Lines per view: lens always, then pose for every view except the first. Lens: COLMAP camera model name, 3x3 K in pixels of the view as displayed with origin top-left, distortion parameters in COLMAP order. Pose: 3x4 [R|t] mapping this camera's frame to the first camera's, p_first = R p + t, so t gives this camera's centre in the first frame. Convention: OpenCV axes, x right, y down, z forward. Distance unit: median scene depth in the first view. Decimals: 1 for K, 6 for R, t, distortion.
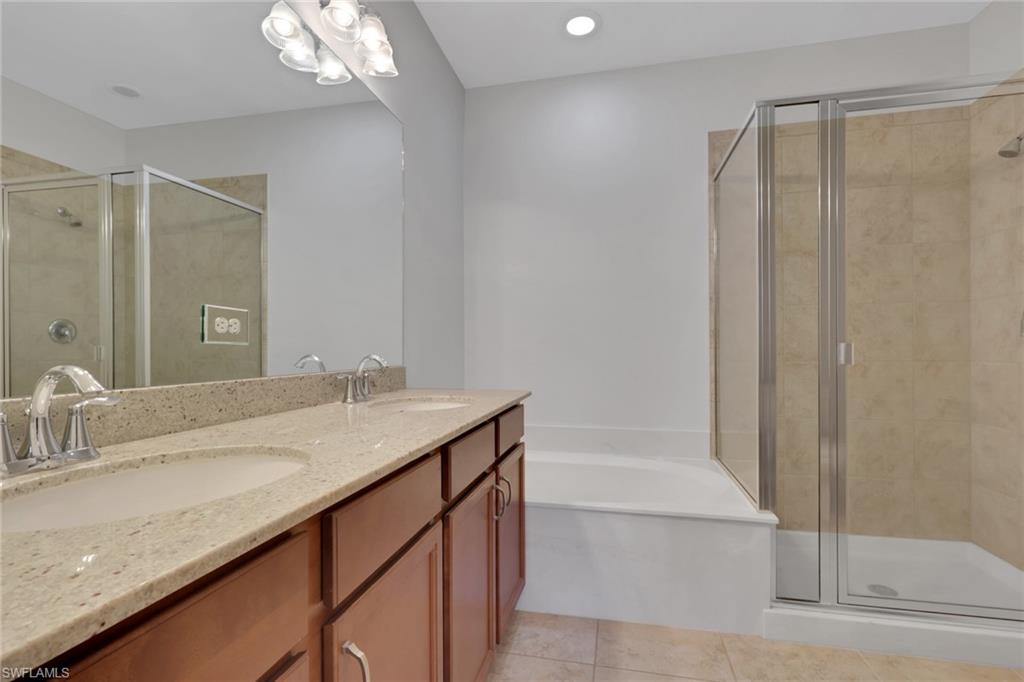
lens RADIAL K [[476.9, 0, 510.2], [0, 476.9, 350.8], [0, 0, 1]] dist [-0.001710, 0.000721]
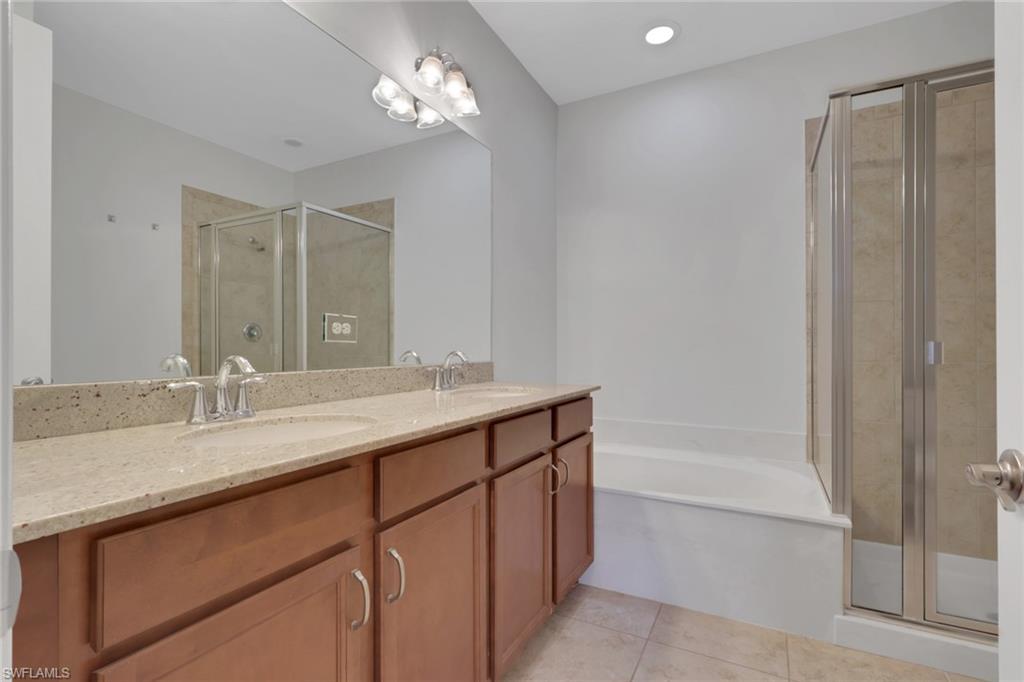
lens RADIAL K [[476.9, 0, 510.2], [0, 476.9, 350.8], [0, 0, 1]] dist [-0.001710, 0.000721]
pose [[0.963644, 0.005629, -0.267131, 0.150935], [-0.004434, 0.999977, 0.005076, 0.000760], [0.267154, -0.003707, 0.963647, -0.114812]]
